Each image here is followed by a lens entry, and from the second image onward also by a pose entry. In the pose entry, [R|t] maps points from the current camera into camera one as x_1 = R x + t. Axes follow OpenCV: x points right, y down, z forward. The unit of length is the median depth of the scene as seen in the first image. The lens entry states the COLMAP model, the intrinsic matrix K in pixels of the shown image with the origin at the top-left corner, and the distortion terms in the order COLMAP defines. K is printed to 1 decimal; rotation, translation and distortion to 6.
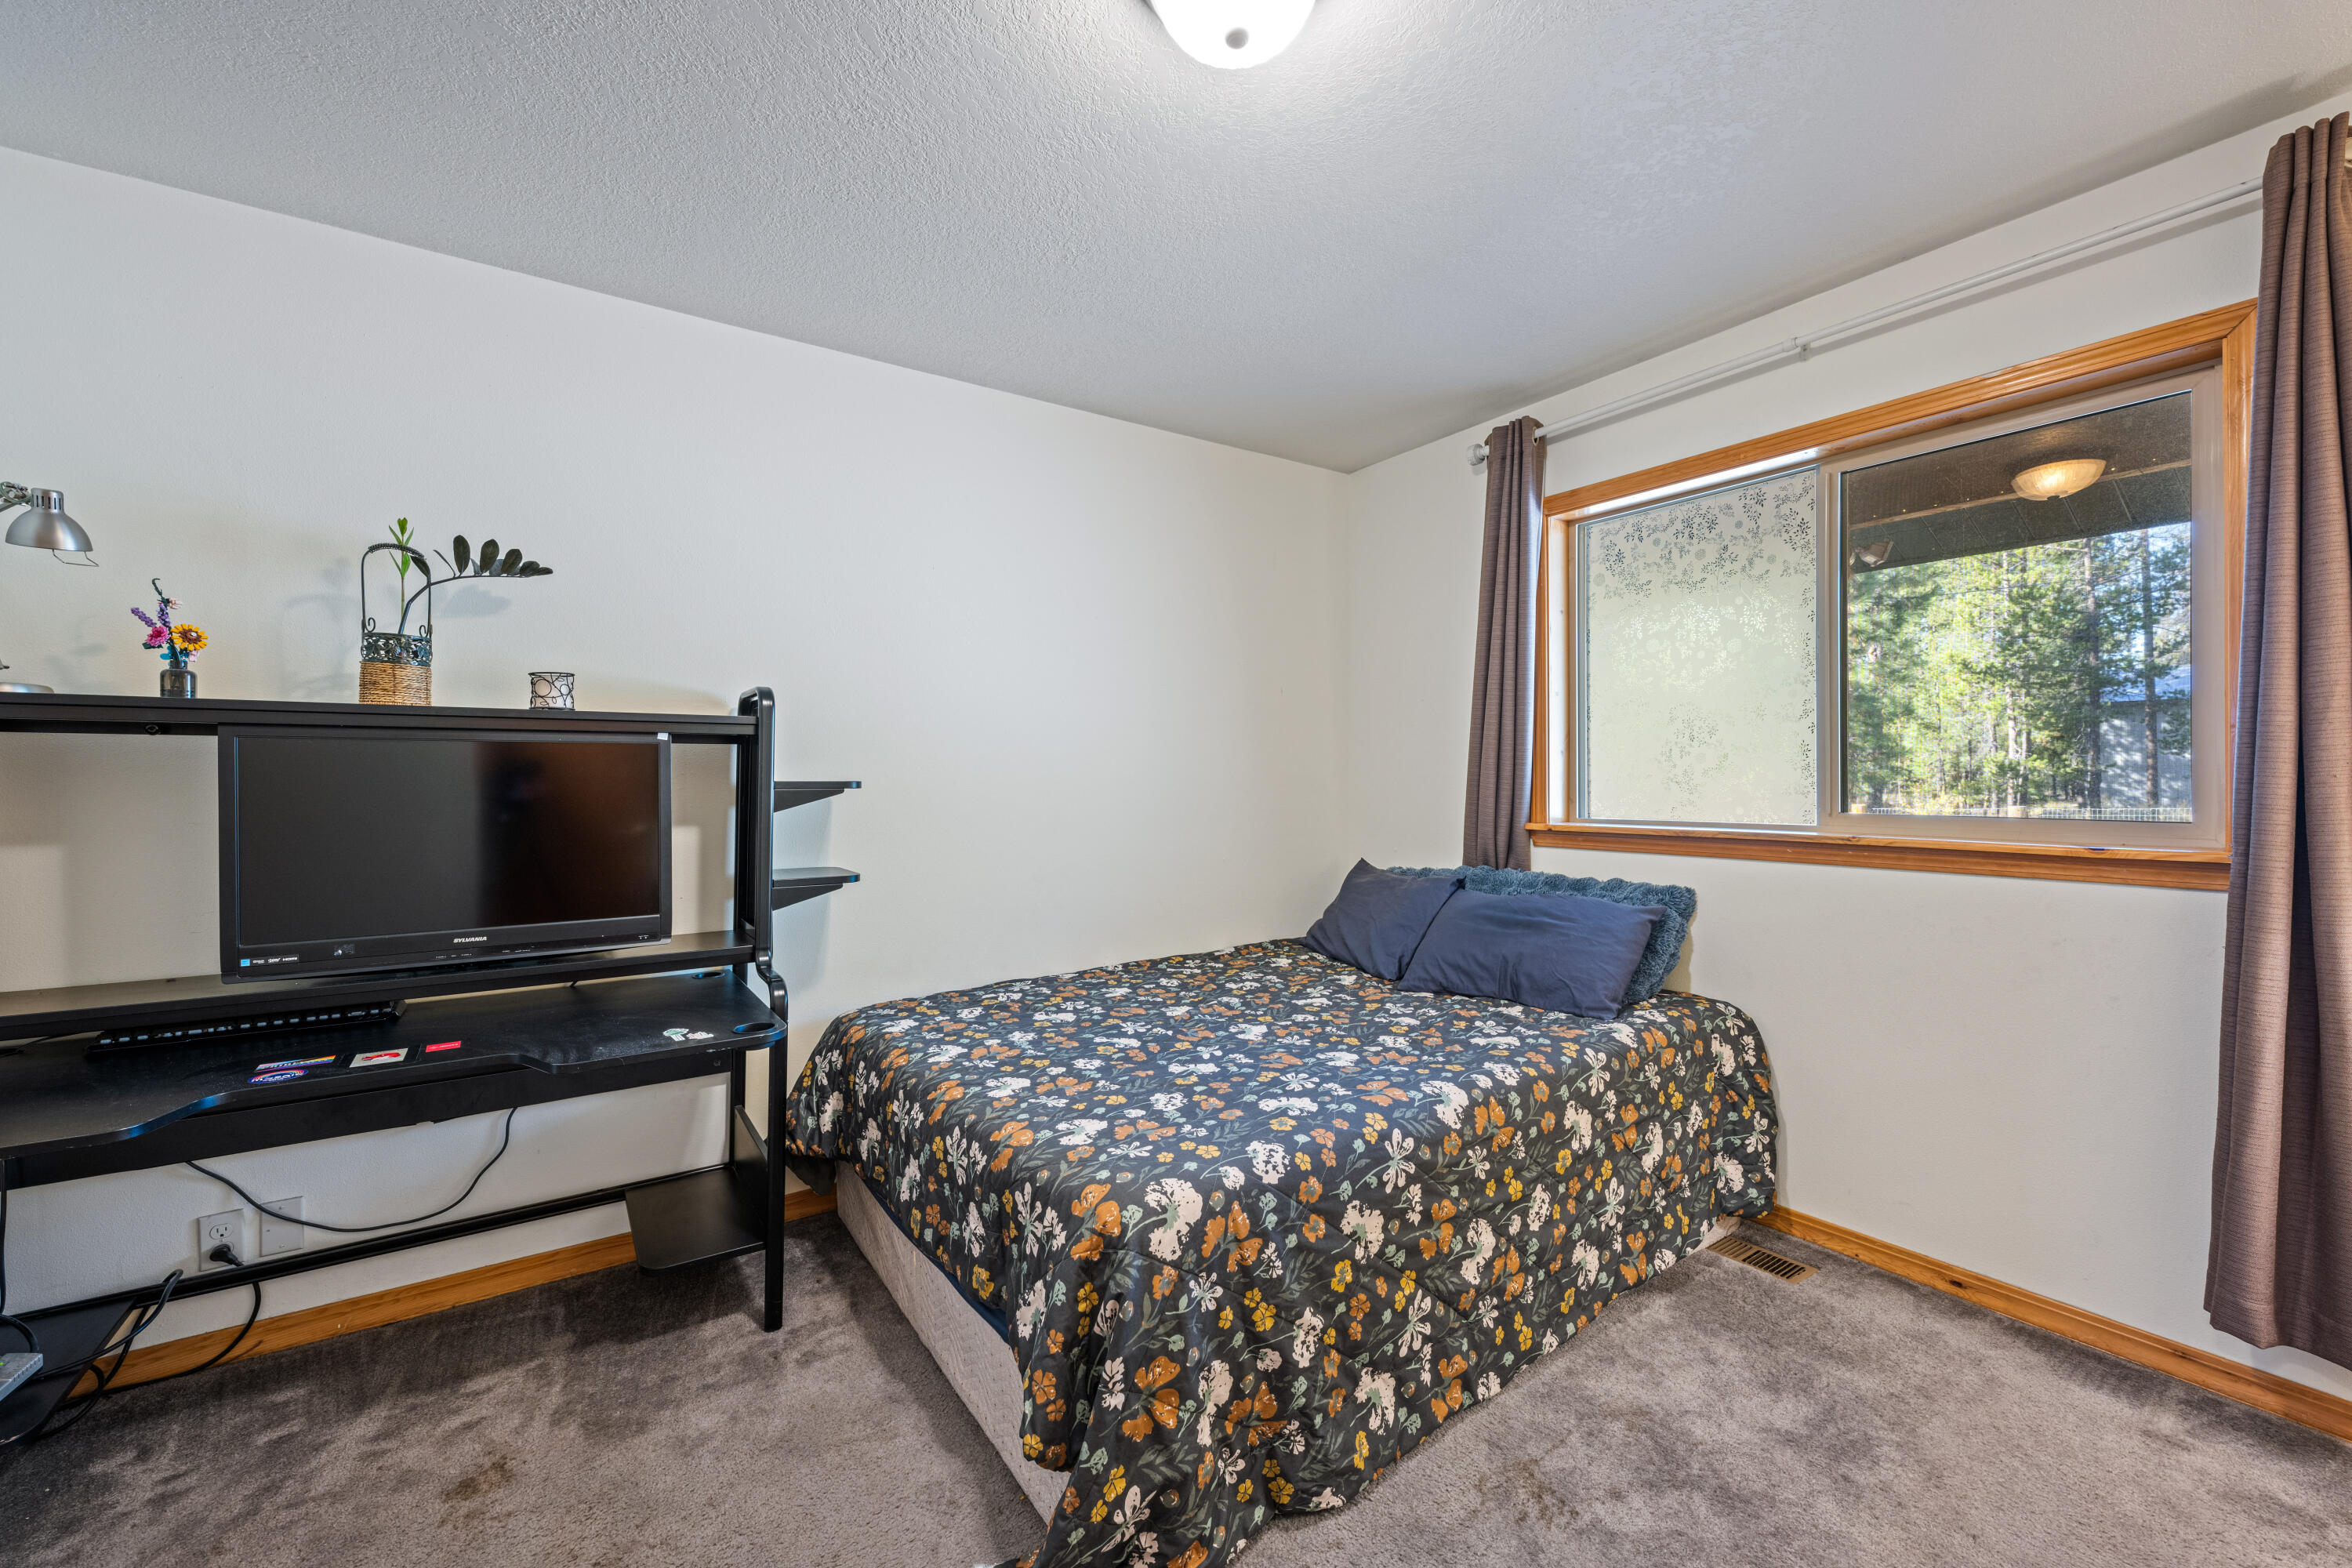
lens RADIAL K [[940.5, 0, 1163.7], [0, 940.5, 784.1], [0, 0, 1]] dist [-0.000859, -0.000310]
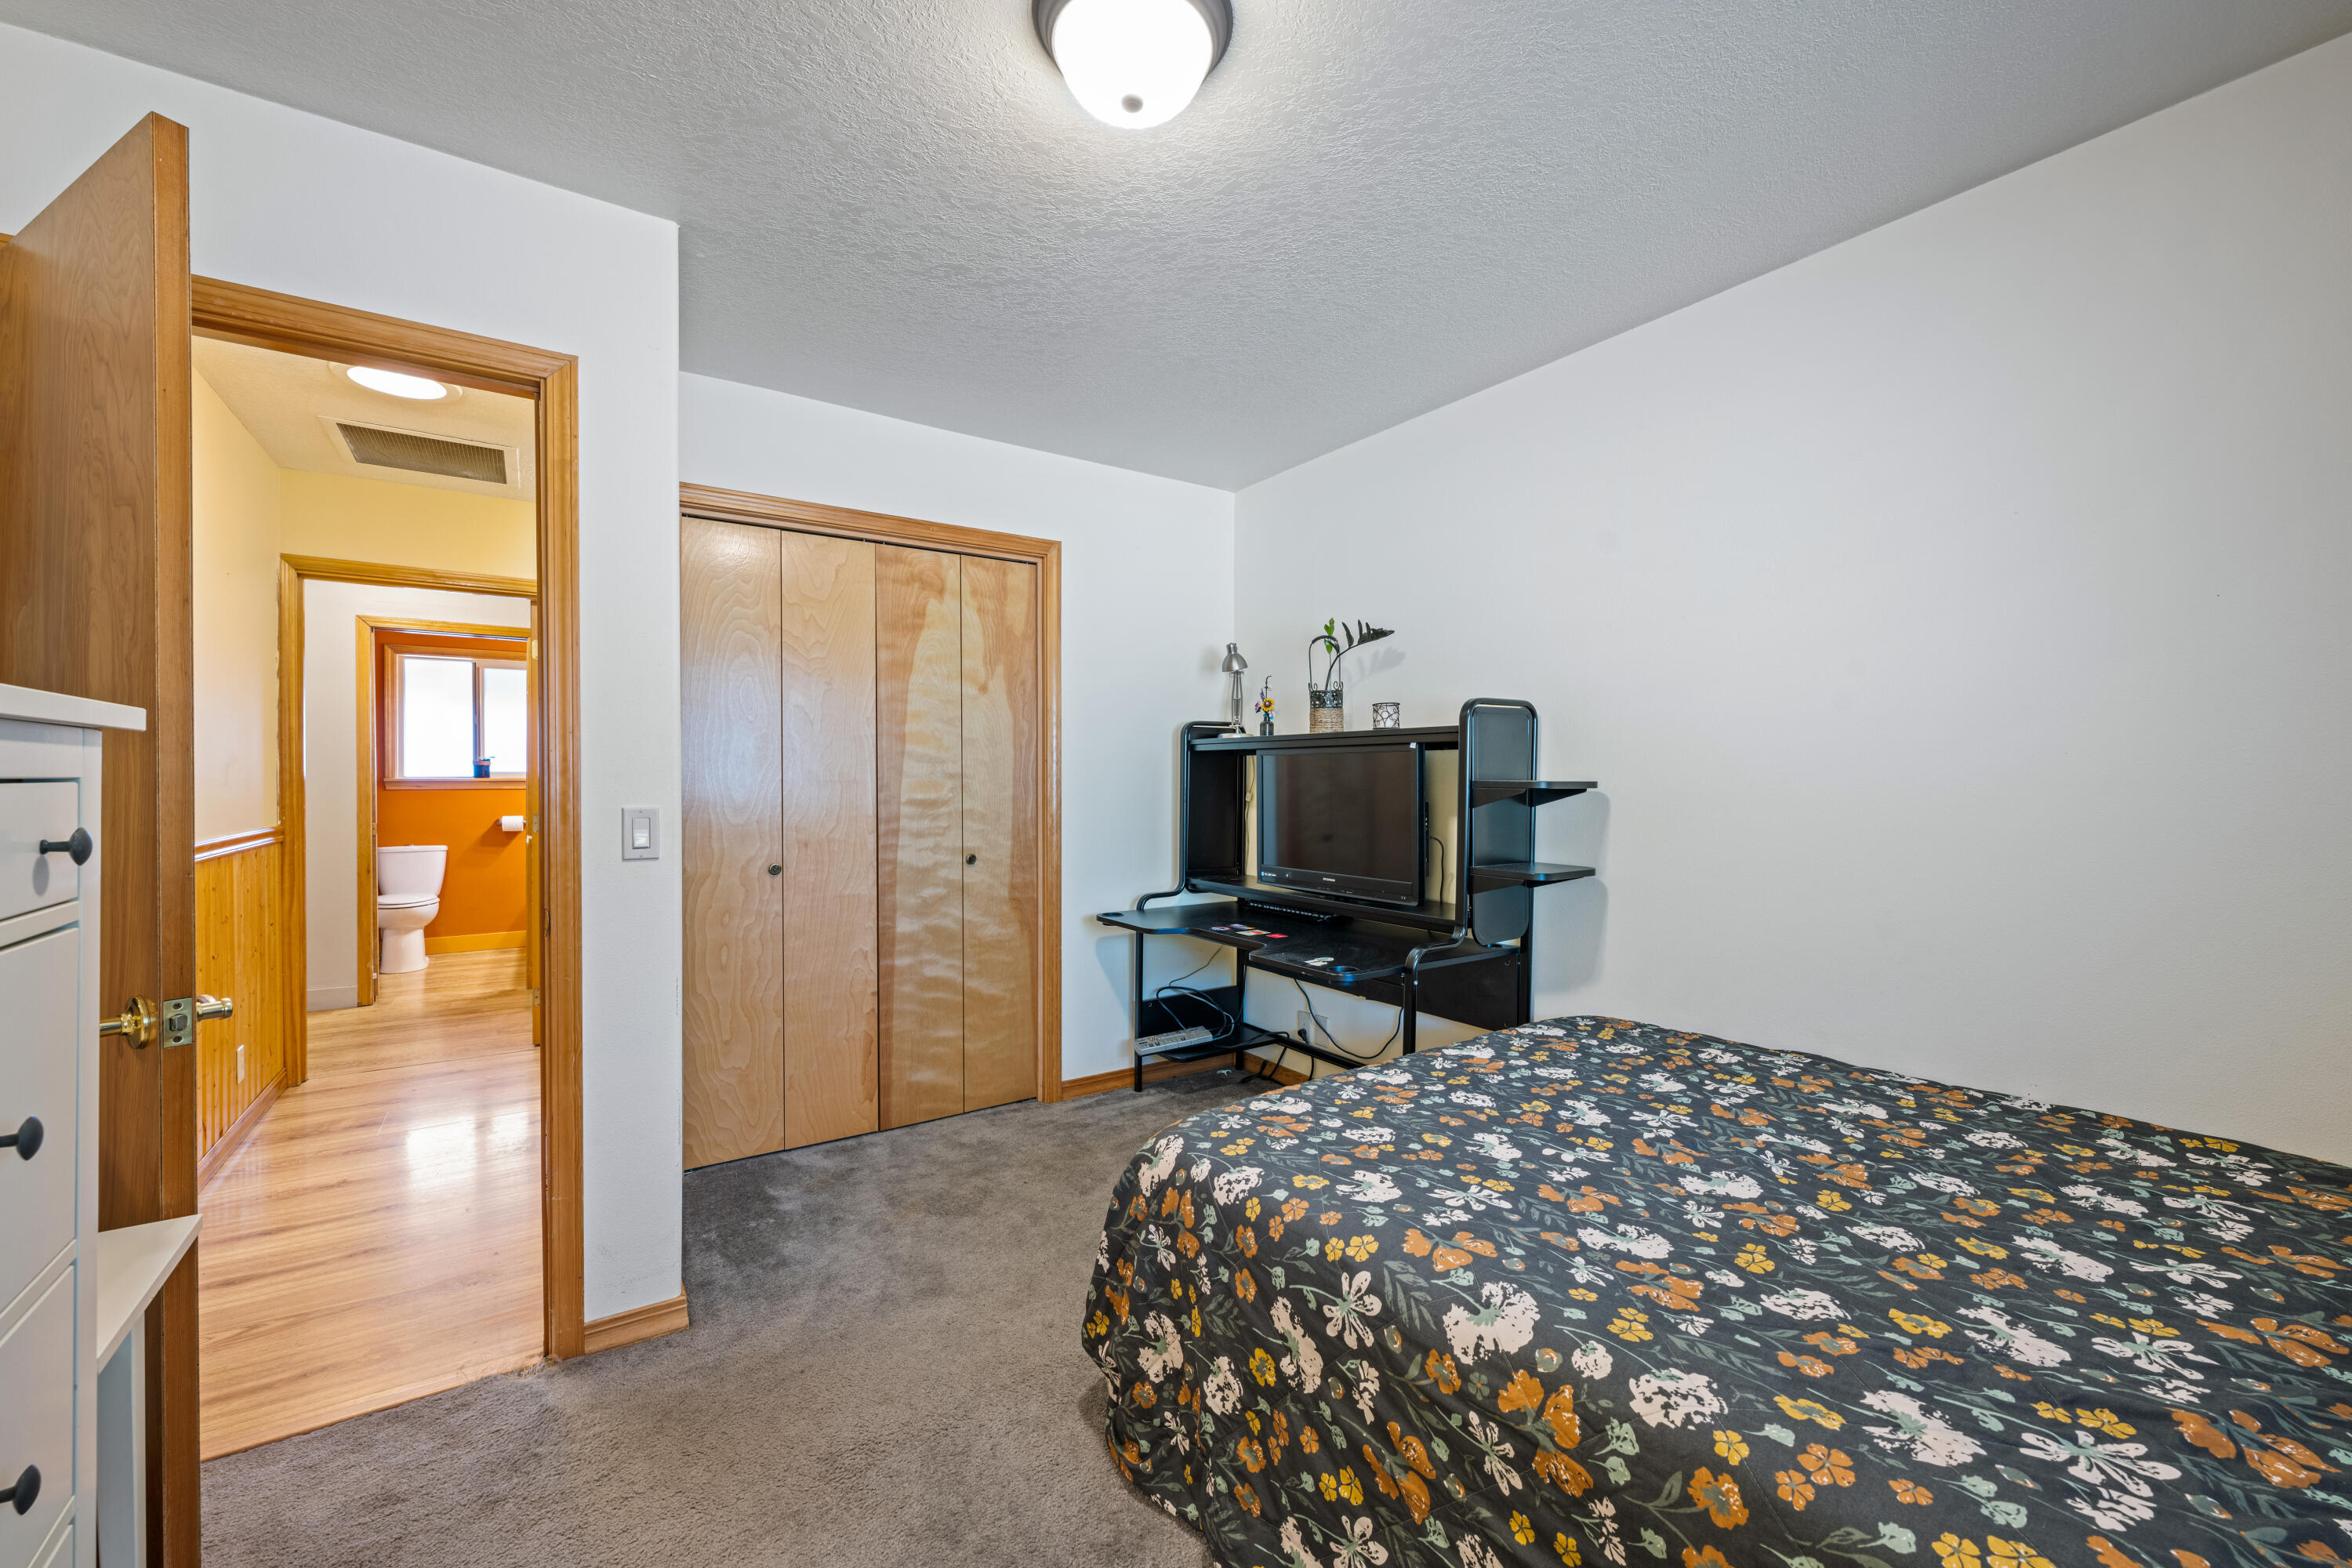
lens RADIAL K [[940.5, 0, 1179.0], [0, 940.5, 787.4], [0, 0, 1]] dist [-0.000859, -0.000310]
pose [[-0.000386, 0.013572, -0.999908, 0.894225], [-0.005863, 0.999891, 0.013575, -0.009869], [0.999983, 0.005867, -0.000307, 0.799132]]
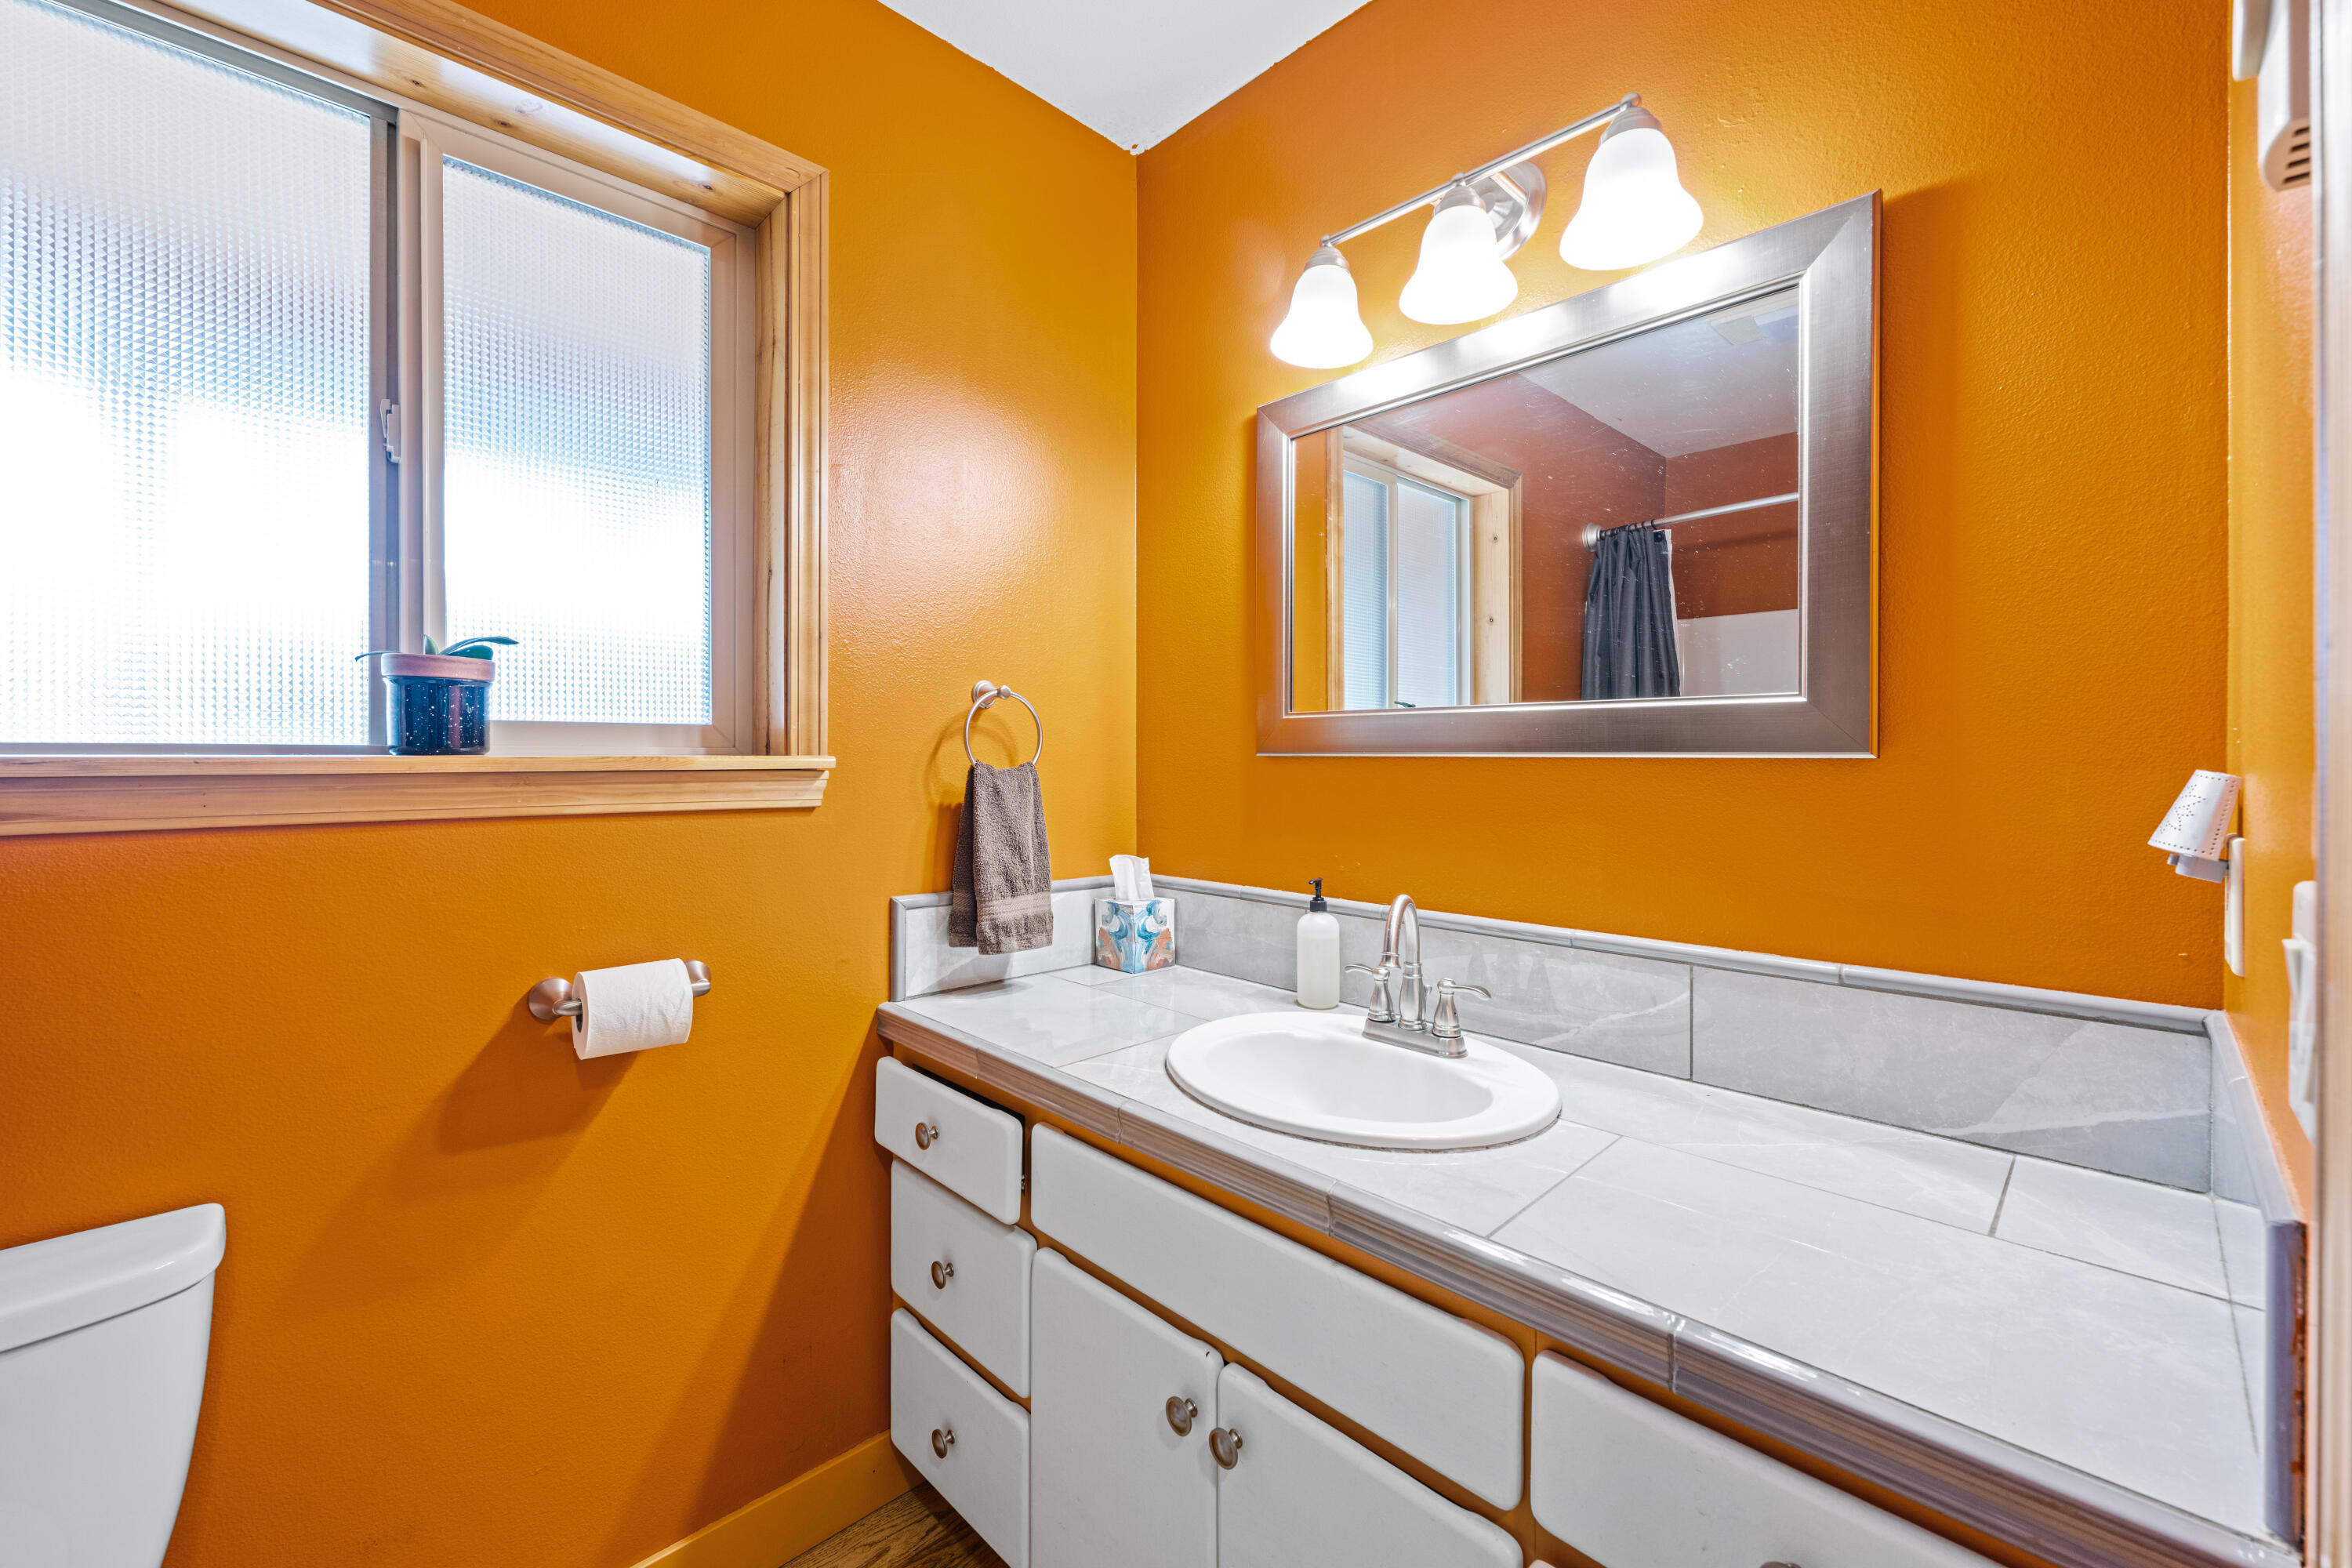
lens RADIAL K [[940.5, 0, 1161.6], [0, 940.5, 744.9], [0, 0, 1]] dist [-0.000859, -0.000310]
pose [[0.181581, 0.003734, -0.983369, 0.494418], [-0.012288, 0.999923, 0.001528, -0.007677], [0.983299, 0.011806, 0.181613, 0.479859]]
